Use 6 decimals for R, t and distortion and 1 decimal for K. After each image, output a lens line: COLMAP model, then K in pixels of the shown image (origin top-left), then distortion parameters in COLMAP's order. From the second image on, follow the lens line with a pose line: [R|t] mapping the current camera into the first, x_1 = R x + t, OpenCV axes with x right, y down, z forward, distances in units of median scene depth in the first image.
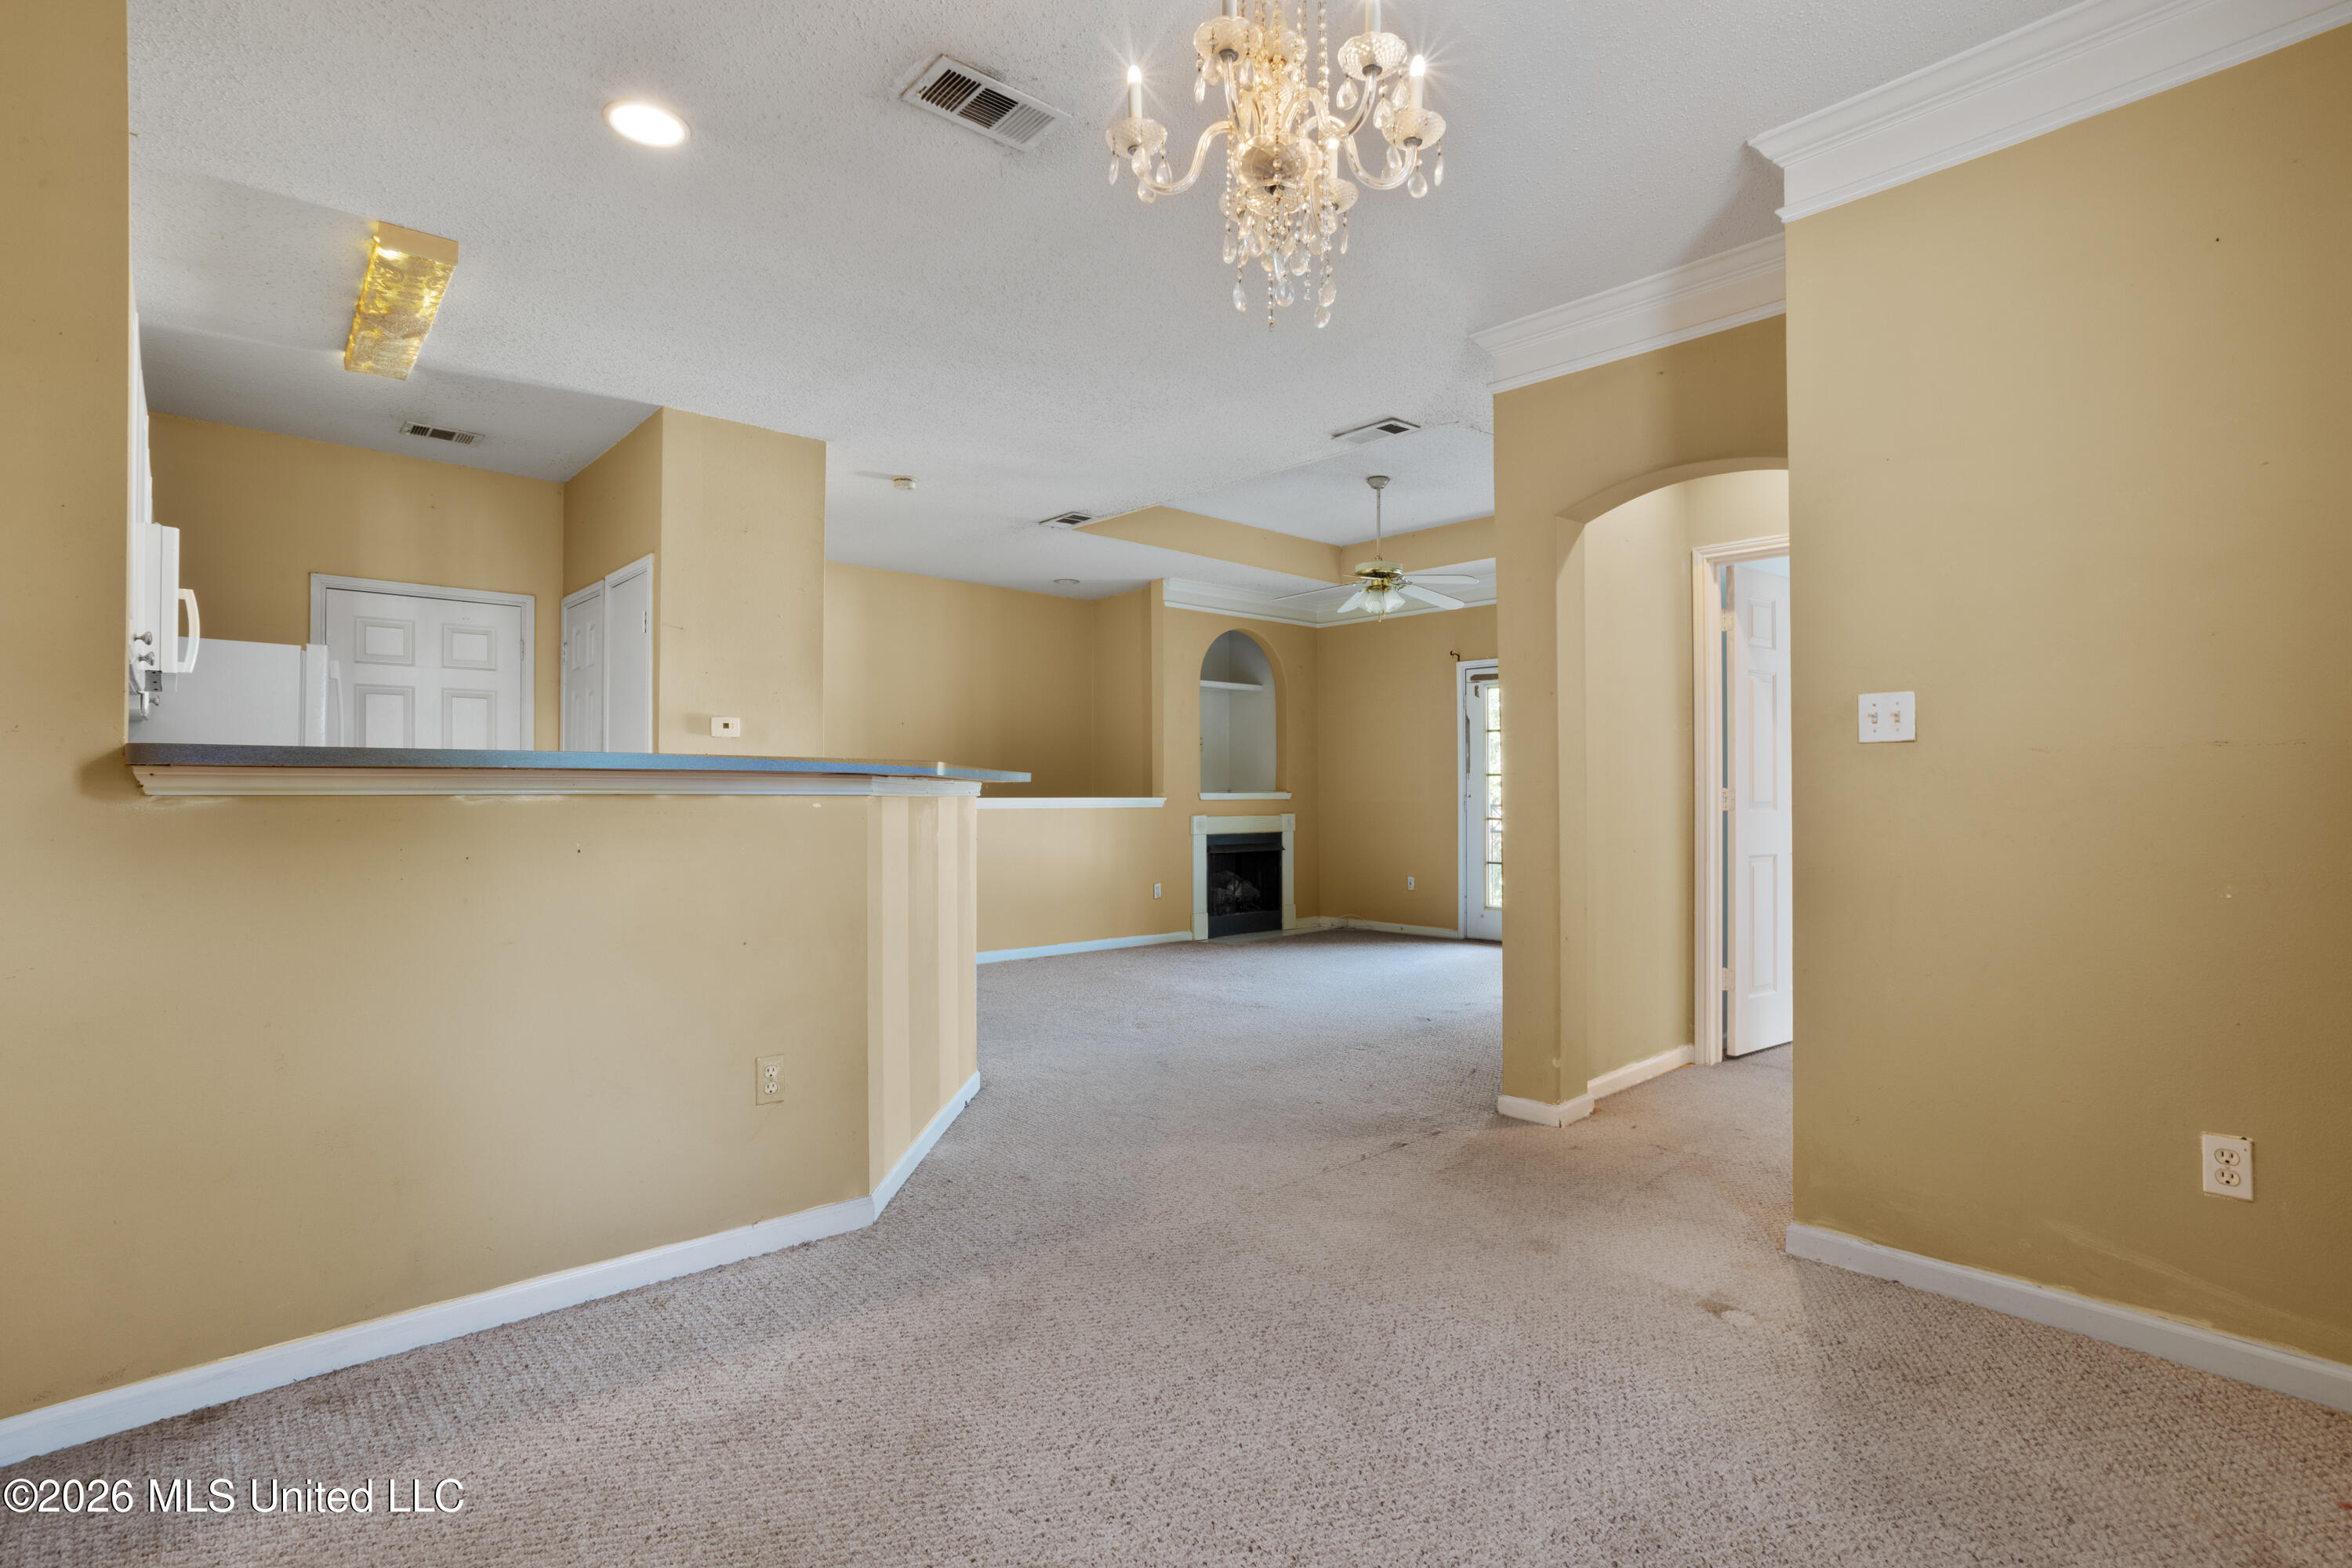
lens RADIAL K [[1136.9, 0, 1164.0], [0, 1136.9, 784.0], [0, 0, 1]] dist [-0.050614, 0.032405]
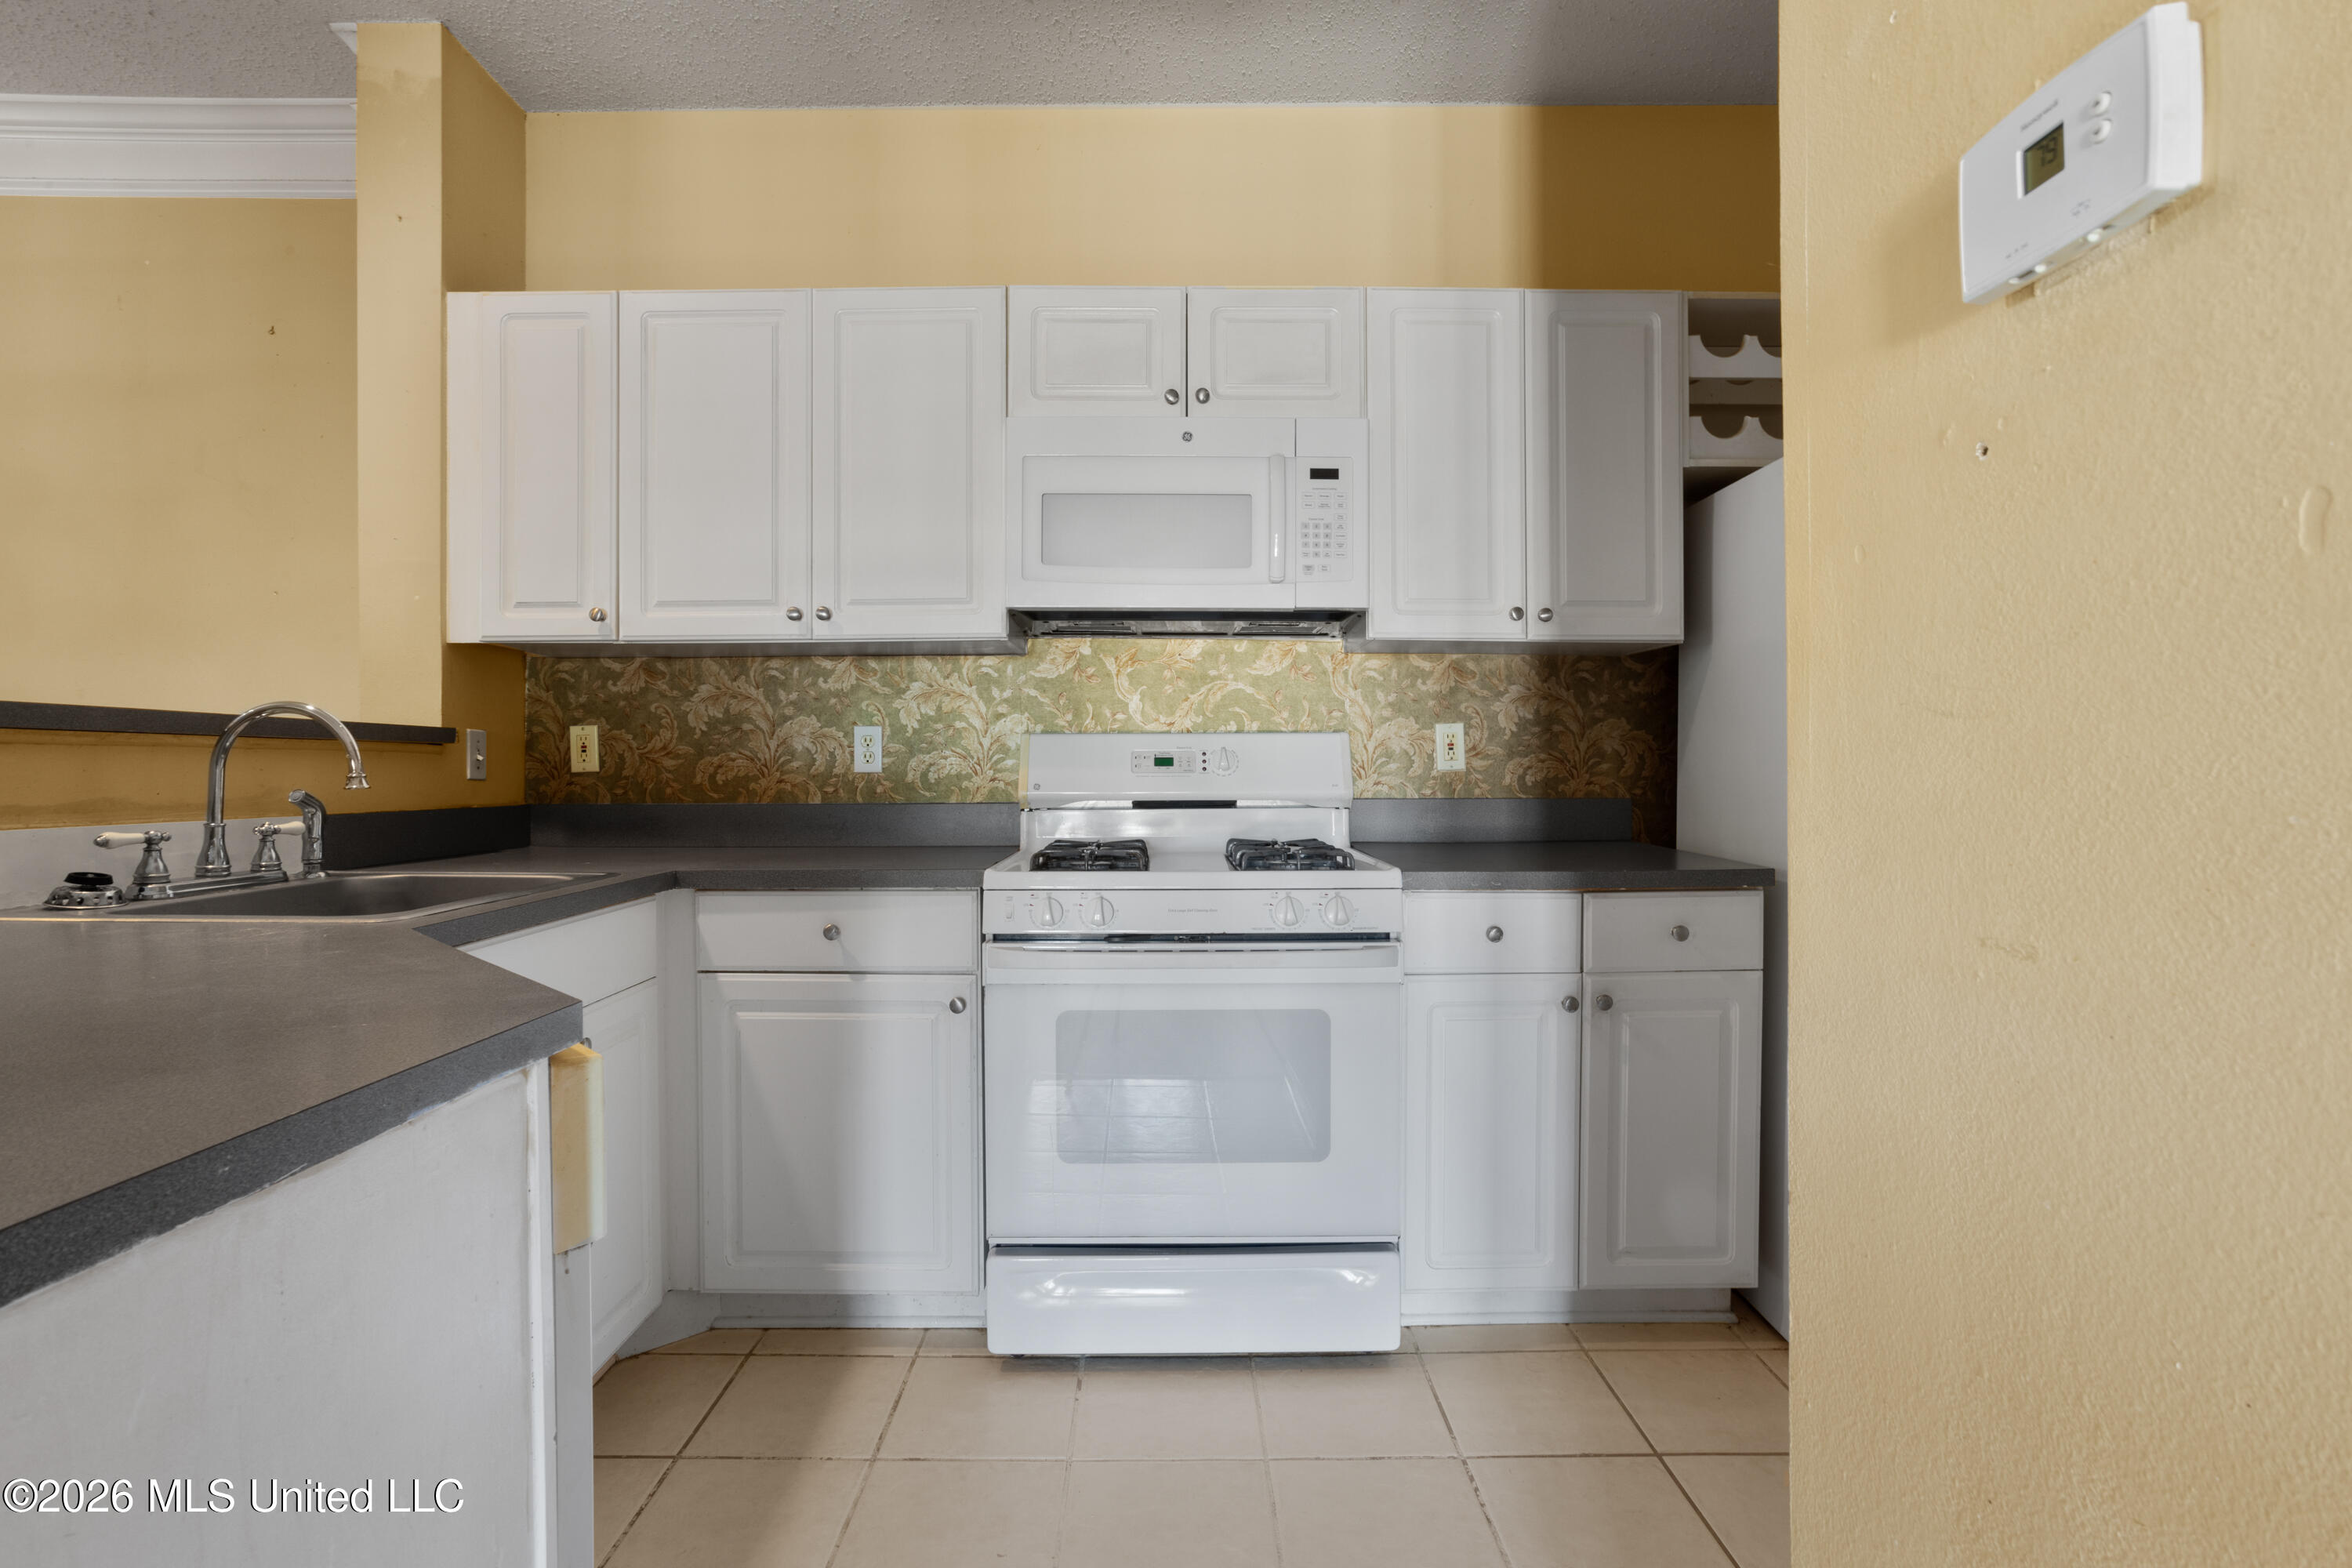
lens RADIAL K [[1131.9, 0, 1168.6], [0, 1131.9, 771.9], [0, 0, 1]] dist [-0.057255, 0.032219]
pose [[-0.663219, 0.002880, -0.748420, -0.137319], [0.009415, 0.999946, -0.004496, 0.005805], [0.748367, -0.010028, -0.663210, 0.564907]]
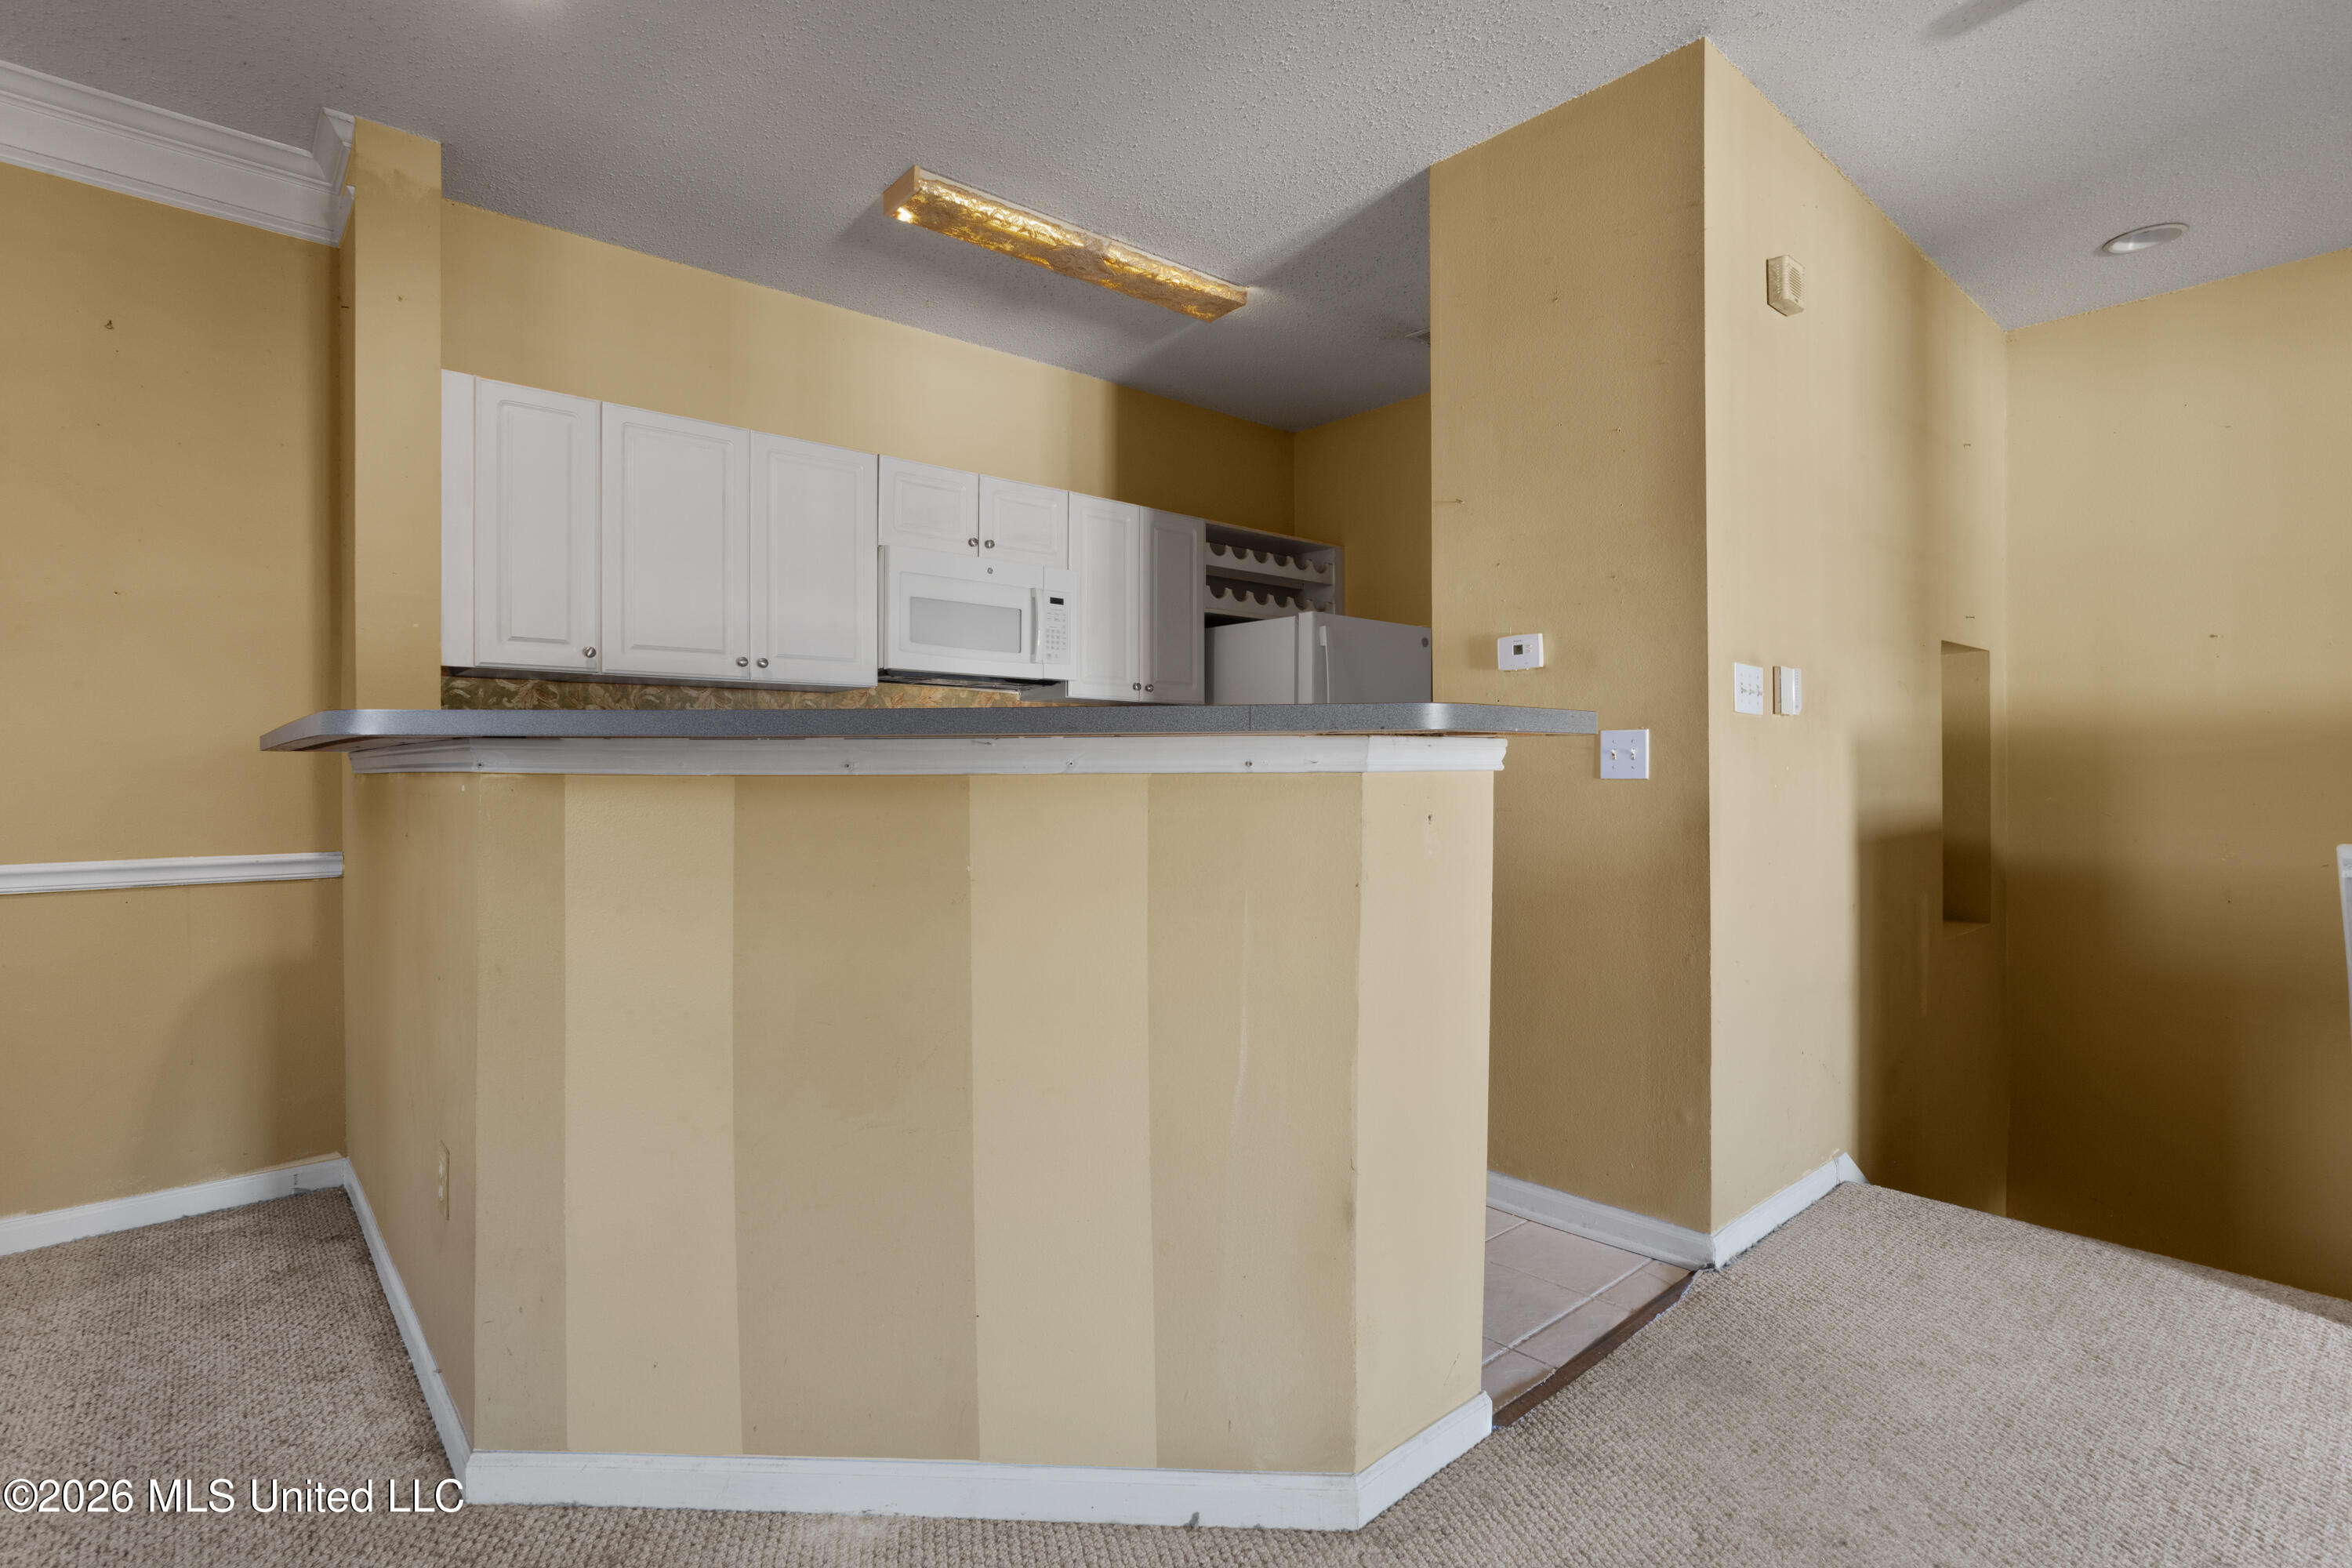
lens RADIAL K [[1131.9, 0, 1168.6], [0, 1131.9, 771.9], [0, 0, 1]] dist [-0.057255, 0.032219]
pose [[-0.005343, 0.000450, -0.999986, 0.105515], [0.012575, 0.999921, 0.000383, 0.004653], [0.999907, -0.012573, -0.005348, 0.461629]]
